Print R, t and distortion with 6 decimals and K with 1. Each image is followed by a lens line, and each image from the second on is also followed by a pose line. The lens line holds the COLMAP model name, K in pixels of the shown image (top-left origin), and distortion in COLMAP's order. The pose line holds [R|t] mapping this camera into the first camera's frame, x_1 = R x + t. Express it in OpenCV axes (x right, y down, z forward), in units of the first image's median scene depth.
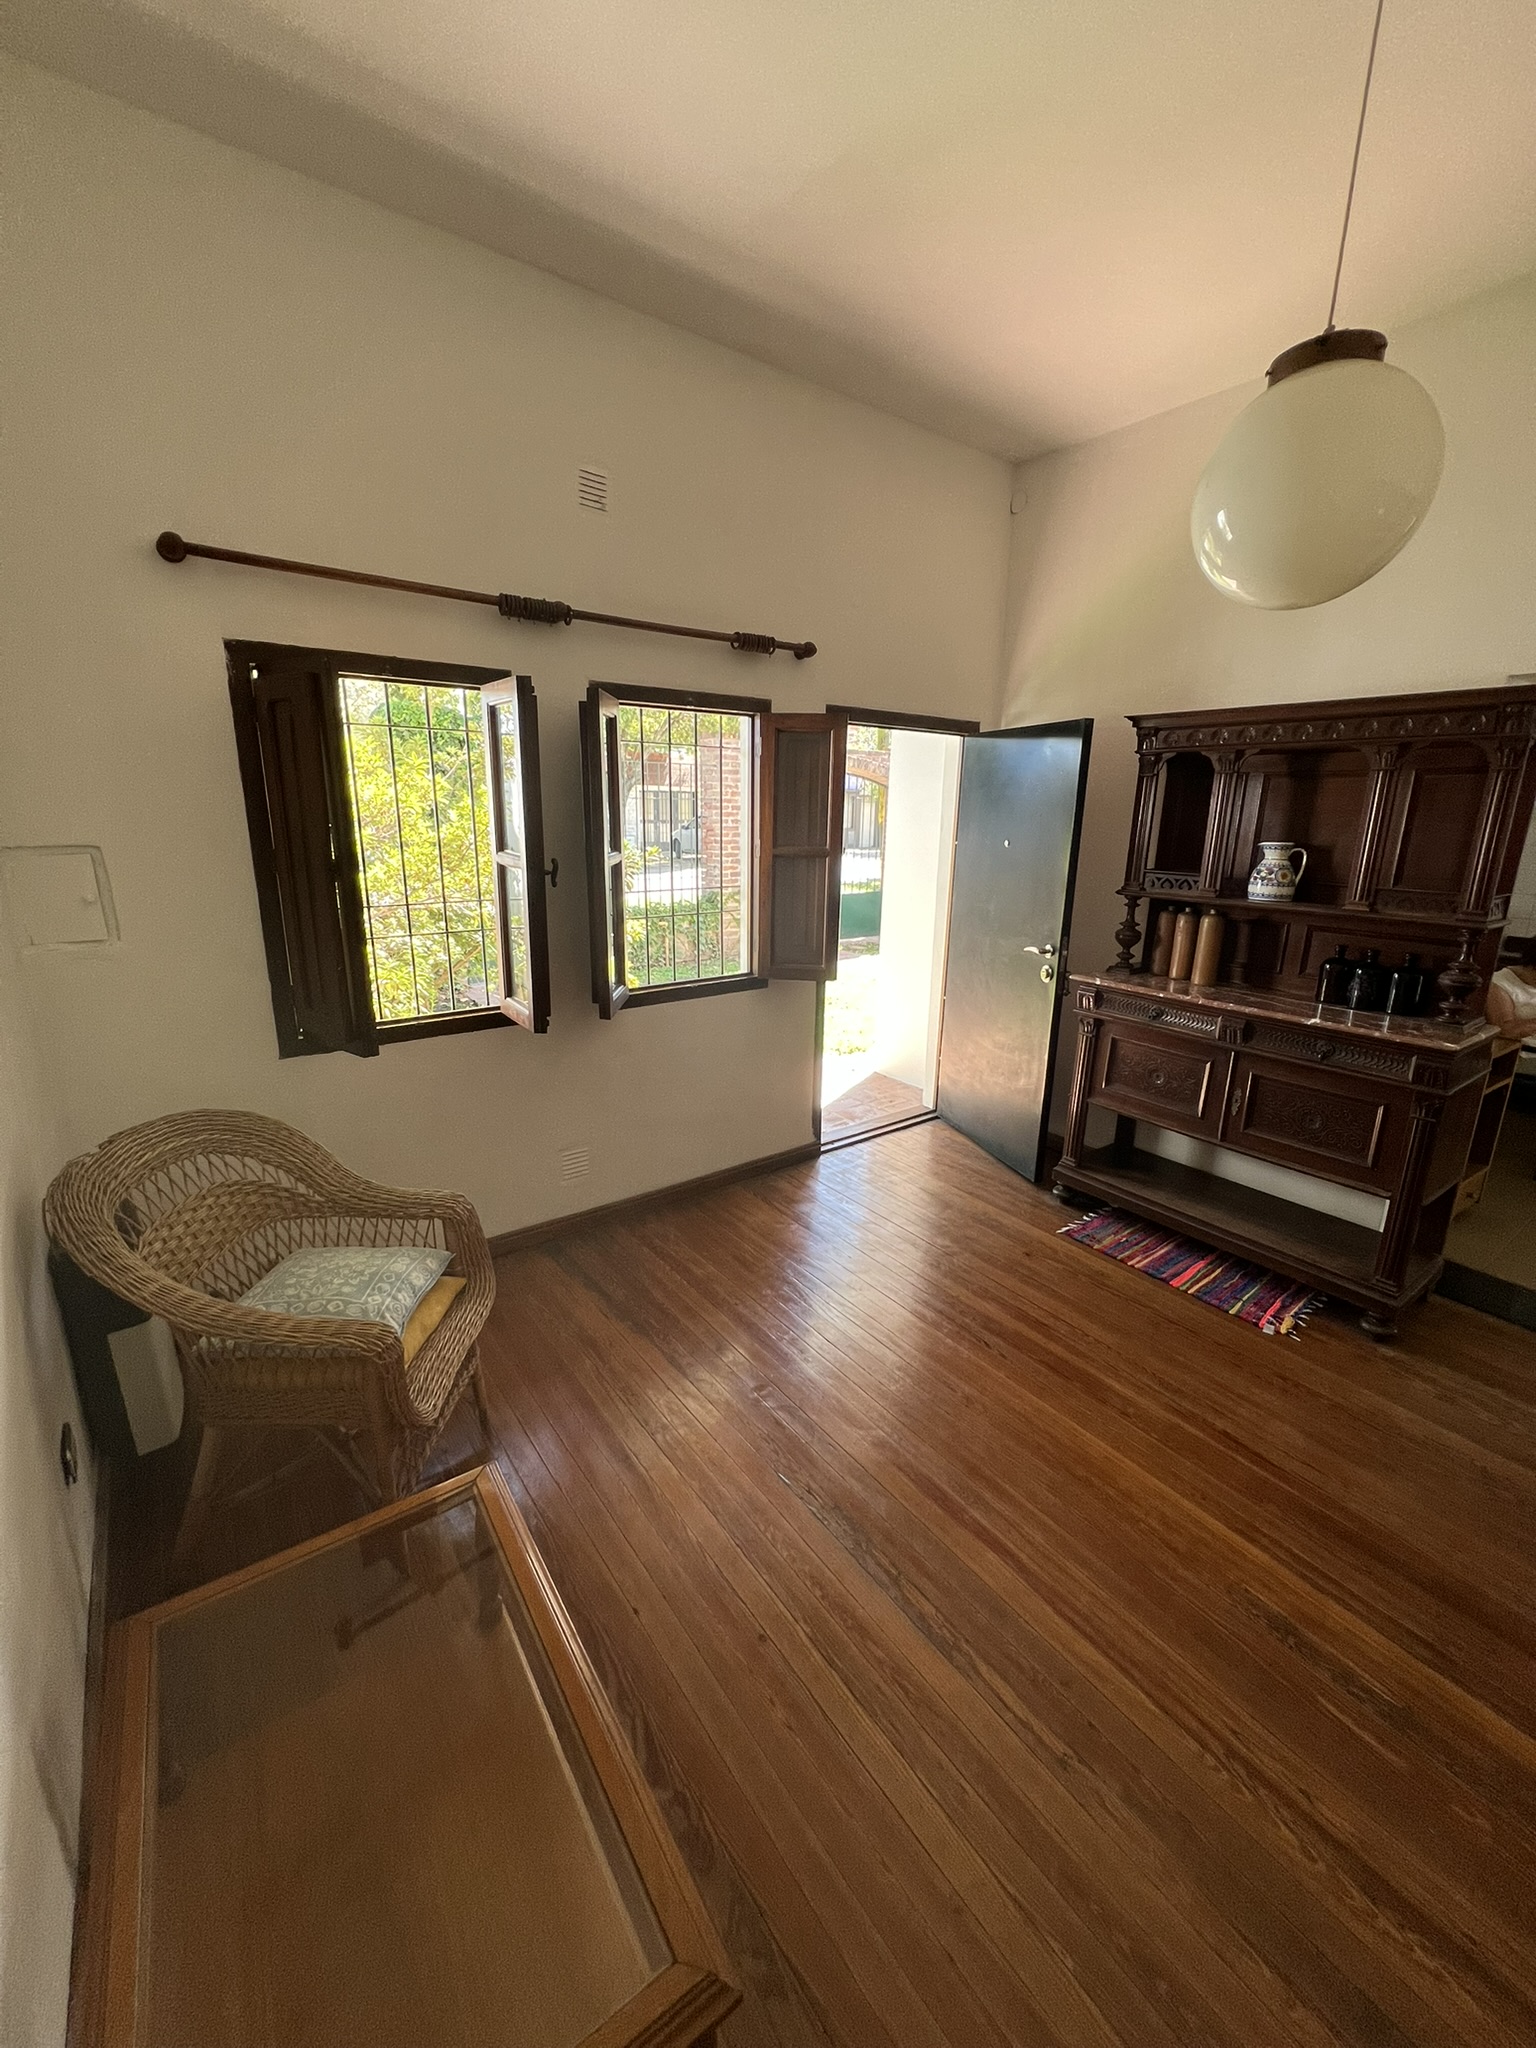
lens RADIAL K [[818.0, 0, 761.2], [0, 818.0, 1016.4], [0, 0, 1]] dist [-0.000291, 0.000978]
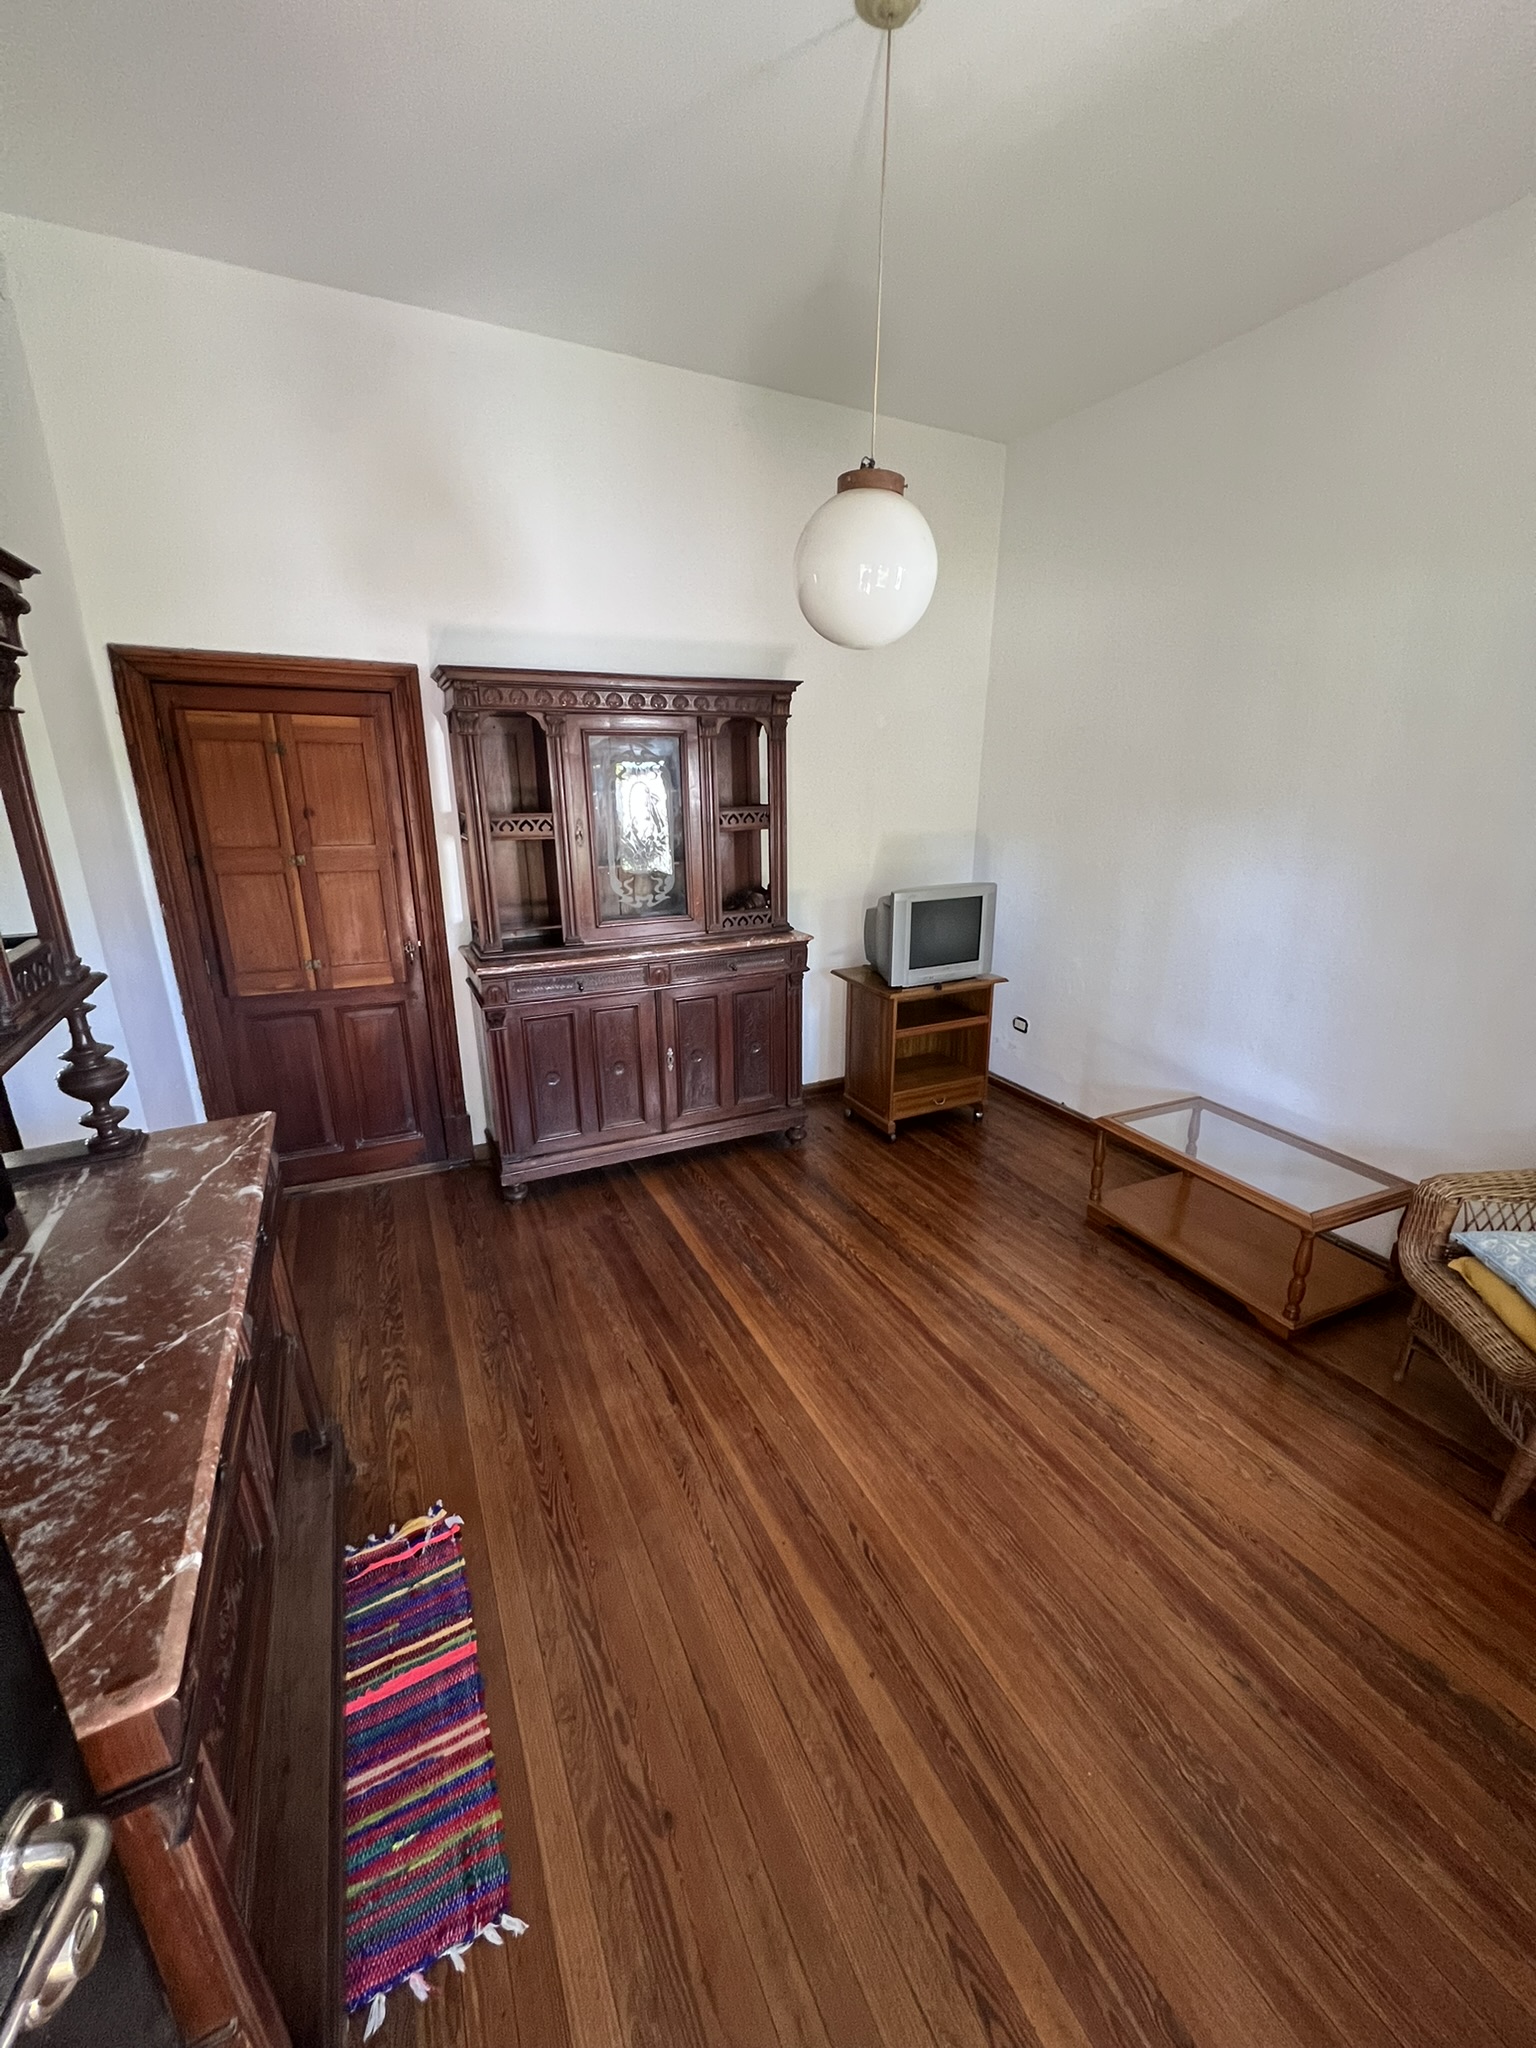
lens RADIAL K [[818.0, 0, 775.5], [0, 818.0, 1020.0], [0, 0, 1]] dist [-0.000291, 0.000978]
pose [[-0.985572, -0.064586, 0.156452, 0.314964], [0.028368, 0.848231, 0.528866, -0.427037], [-0.166864, 0.525673, -0.834161, 1.576262]]
